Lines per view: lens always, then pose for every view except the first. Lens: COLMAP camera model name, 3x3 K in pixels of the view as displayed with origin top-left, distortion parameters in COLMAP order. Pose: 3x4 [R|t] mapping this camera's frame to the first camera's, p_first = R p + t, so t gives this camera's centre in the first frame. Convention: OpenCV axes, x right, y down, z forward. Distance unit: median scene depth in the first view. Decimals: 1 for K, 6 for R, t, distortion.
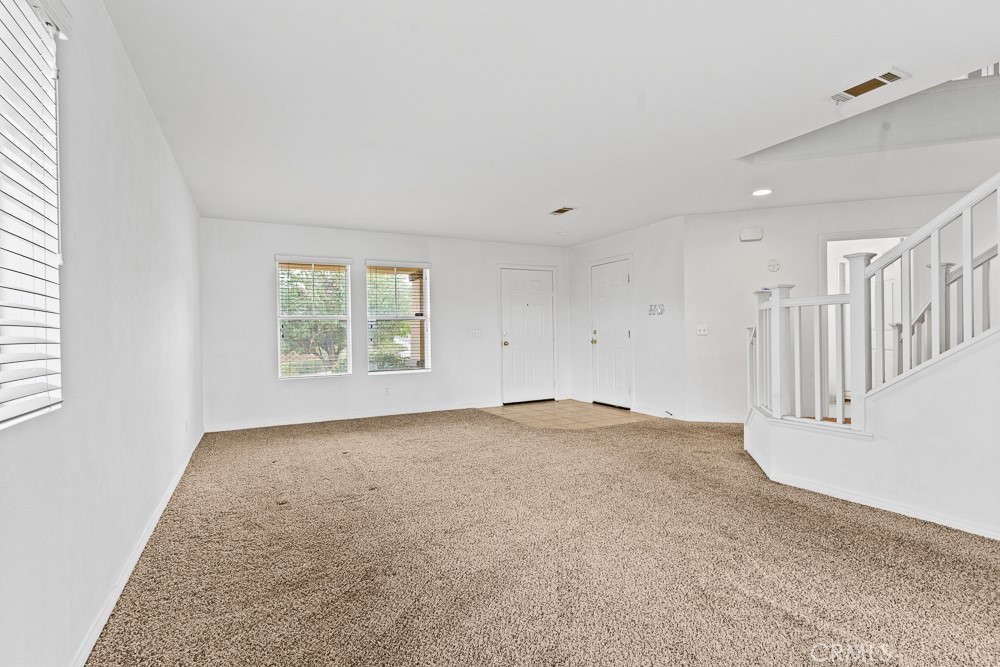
lens RADIAL K [[479.1, 0, 502.5], [0, 479.1, 326.9], [0, 0, 1]] dist [0.000423, 0.000153]
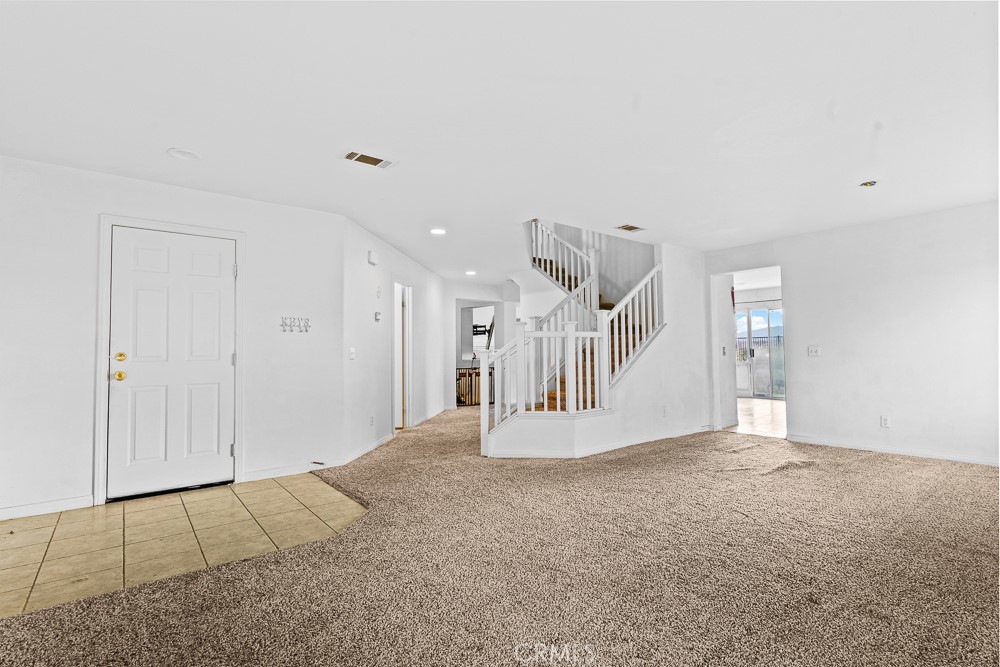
lens RADIAL K [[470.9, 0, 500.0], [0, 470.9, 333.5], [0, 0, 1]] dist [0.001756, 0.000109]
pose [[-0.183945, 0.044263, 0.981939, -0.491596], [-0.003406, 0.998951, -0.045668, 0.009467], [-0.982931, -0.011745, -0.183601, 0.936811]]
